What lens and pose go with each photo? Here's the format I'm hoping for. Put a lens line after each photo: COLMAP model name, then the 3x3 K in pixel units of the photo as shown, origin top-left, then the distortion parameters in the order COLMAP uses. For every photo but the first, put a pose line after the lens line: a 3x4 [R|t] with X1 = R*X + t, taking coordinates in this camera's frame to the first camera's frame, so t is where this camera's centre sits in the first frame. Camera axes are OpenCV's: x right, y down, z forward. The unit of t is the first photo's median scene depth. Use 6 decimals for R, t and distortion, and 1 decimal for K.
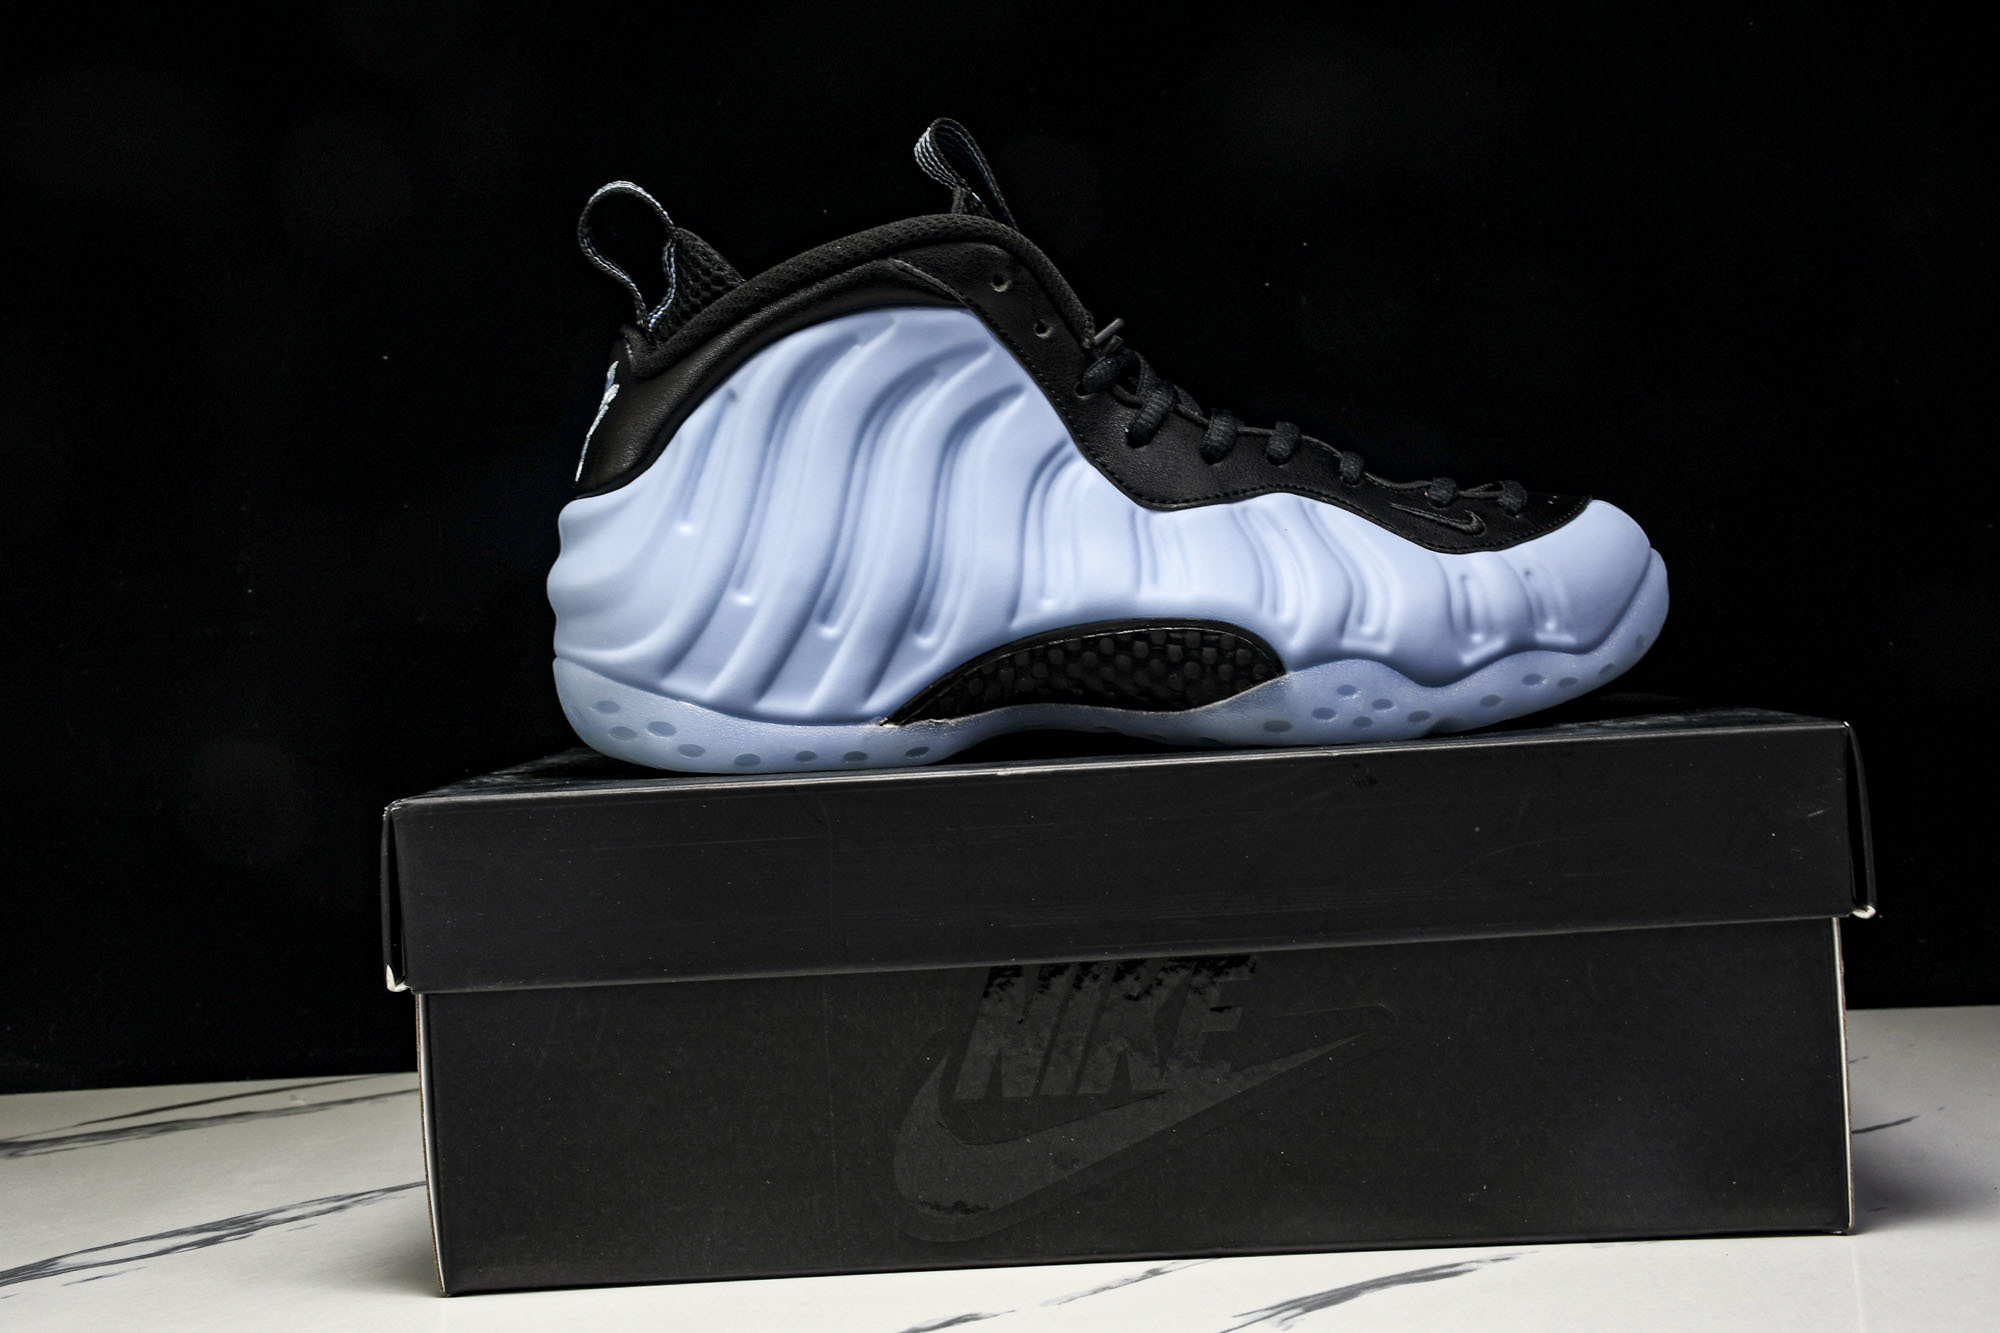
lens RADIAL K [[3025.9, 0, 988.5], [0, 3025.9, 665.2], [0, 0, 1]] dist [0.104449, 0.000000]
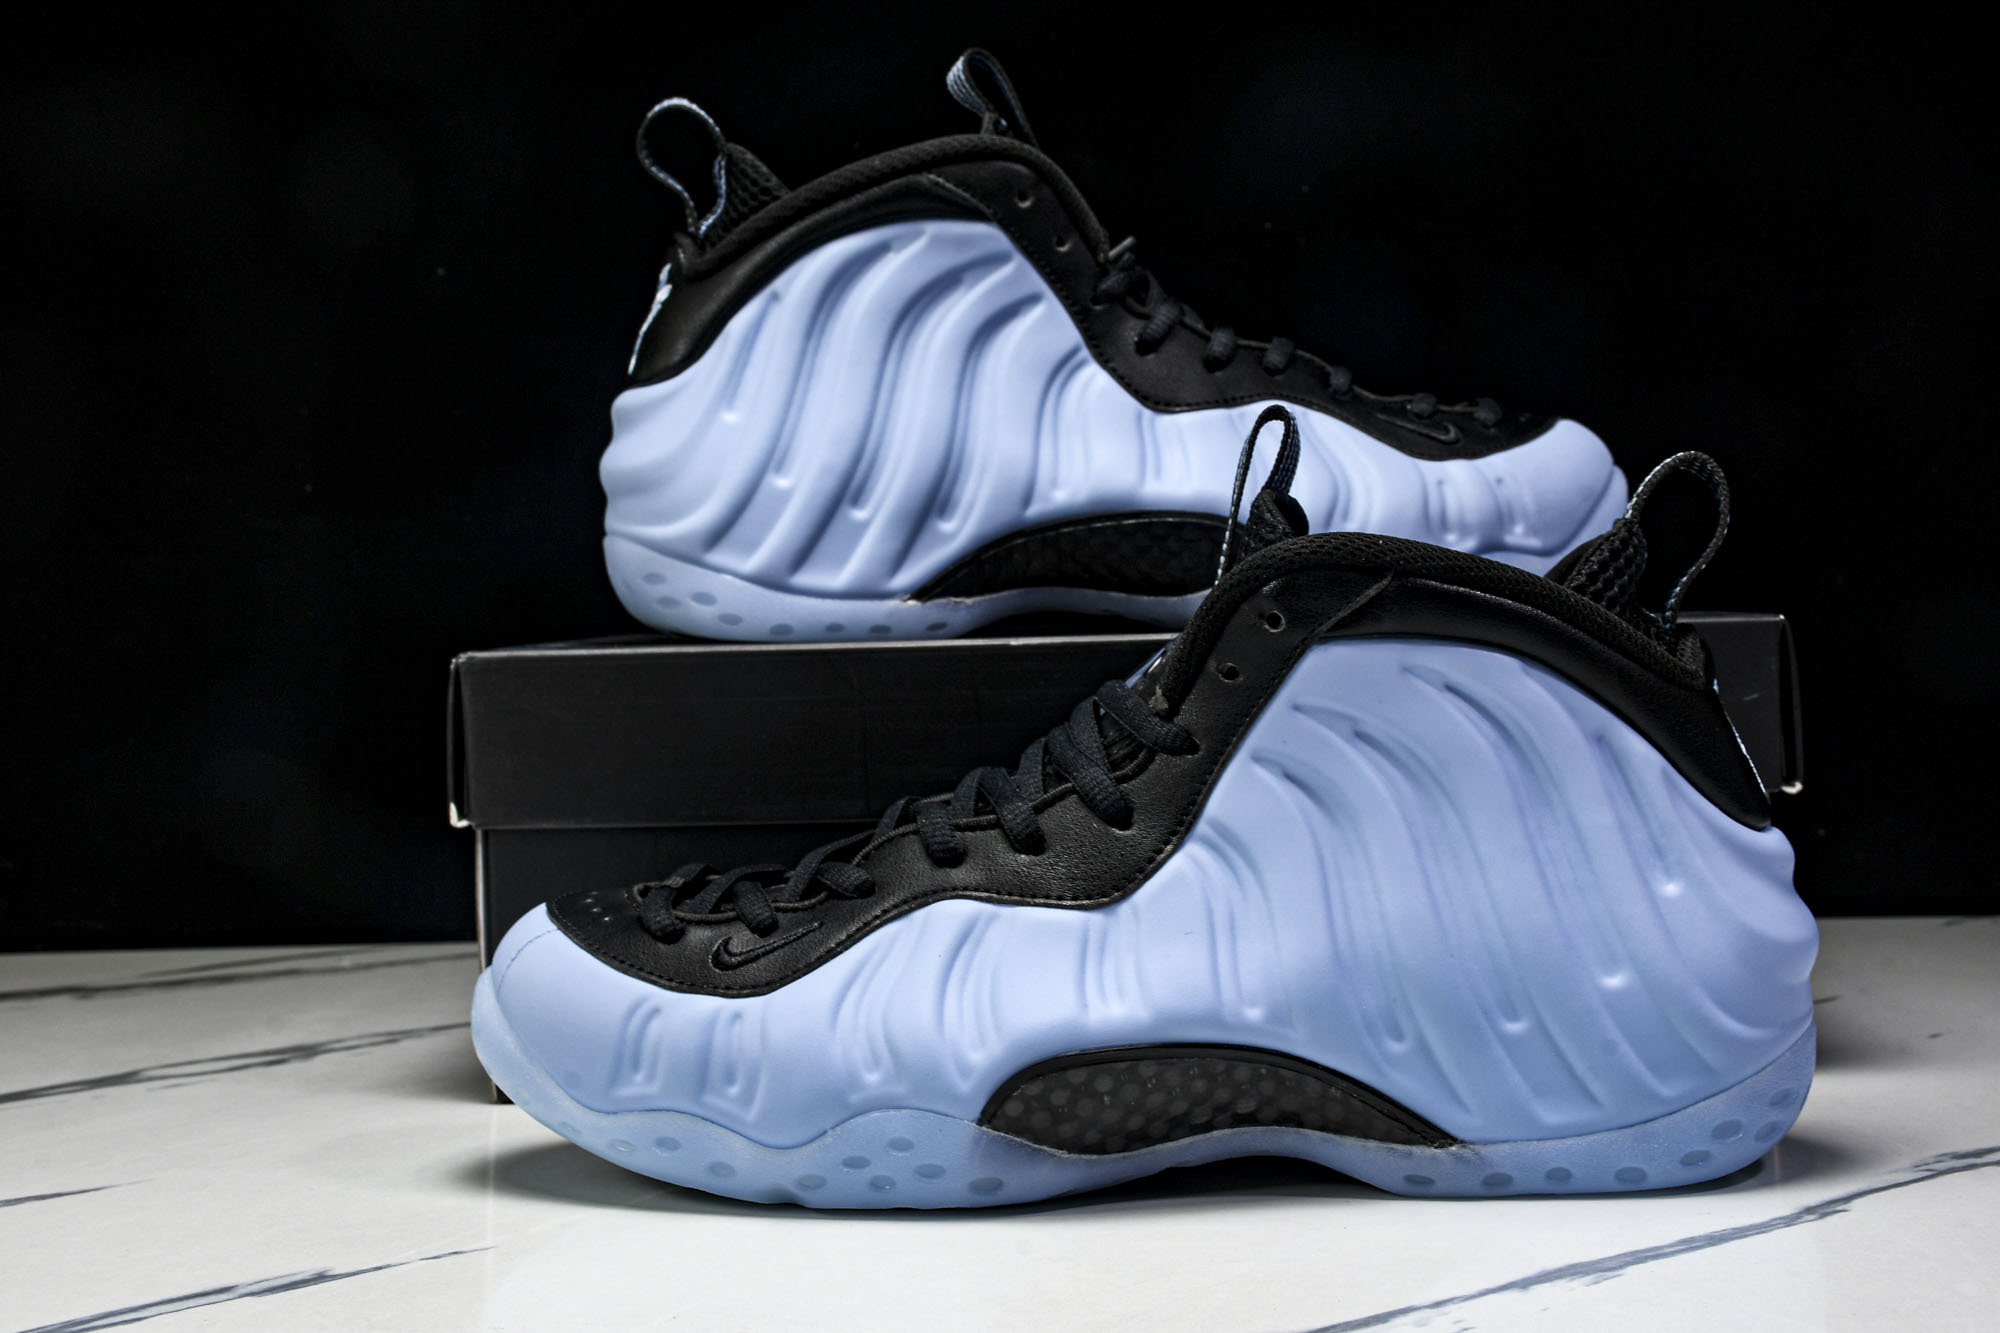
lens RADIAL K [[3025.9, 0, 984.0], [0, 3025.9, 704.1], [0, 0, 1]] dist [0.104449, 0.000000]
pose [[0.999619, 0.027504, 0.002253, -0.008042], [-0.027534, 0.999520, 0.014209, 0.040357], [-0.001861, -0.014266, 0.999897, -0.094692]]
